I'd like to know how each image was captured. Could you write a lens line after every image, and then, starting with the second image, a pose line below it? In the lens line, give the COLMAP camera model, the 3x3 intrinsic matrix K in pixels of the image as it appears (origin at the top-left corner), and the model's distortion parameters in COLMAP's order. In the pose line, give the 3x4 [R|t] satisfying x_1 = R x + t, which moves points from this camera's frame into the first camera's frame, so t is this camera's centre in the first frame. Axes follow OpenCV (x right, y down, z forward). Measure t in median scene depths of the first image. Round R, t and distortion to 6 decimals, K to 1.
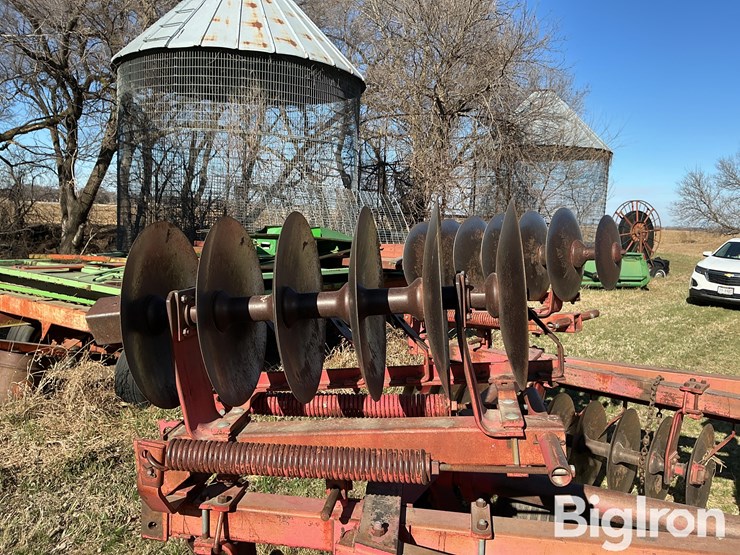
lens RADIAL K [[615.8, 0, 362.4], [0, 615.8, 275.9], [0, 0, 1]] dist [0.094218, -0.184775]
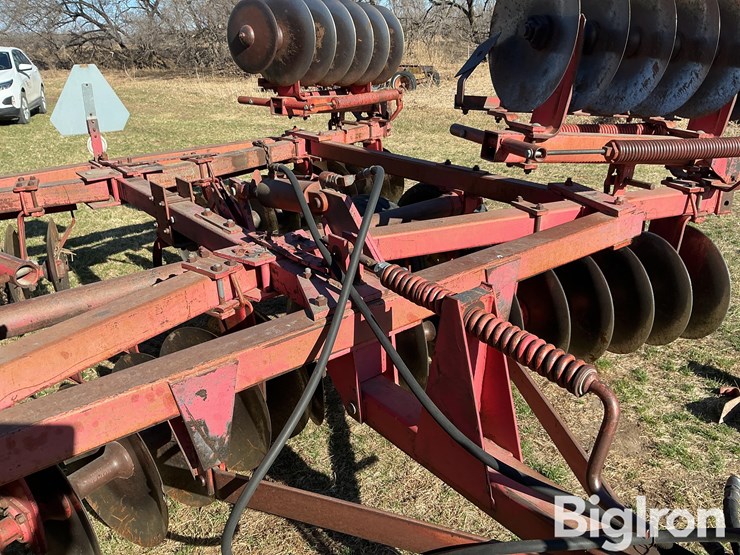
lens RADIAL K [[615.8, 0, 362.4], [0, 615.8, 275.9], [0, 0, 1]] dist [0.094218, -0.184775]
pose [[0.436297, -0.376032, 0.817463, -0.074638], [0.135539, 0.925590, 0.353430, 0.037767], [-0.889536, -0.043402, 0.454799, 0.095445]]
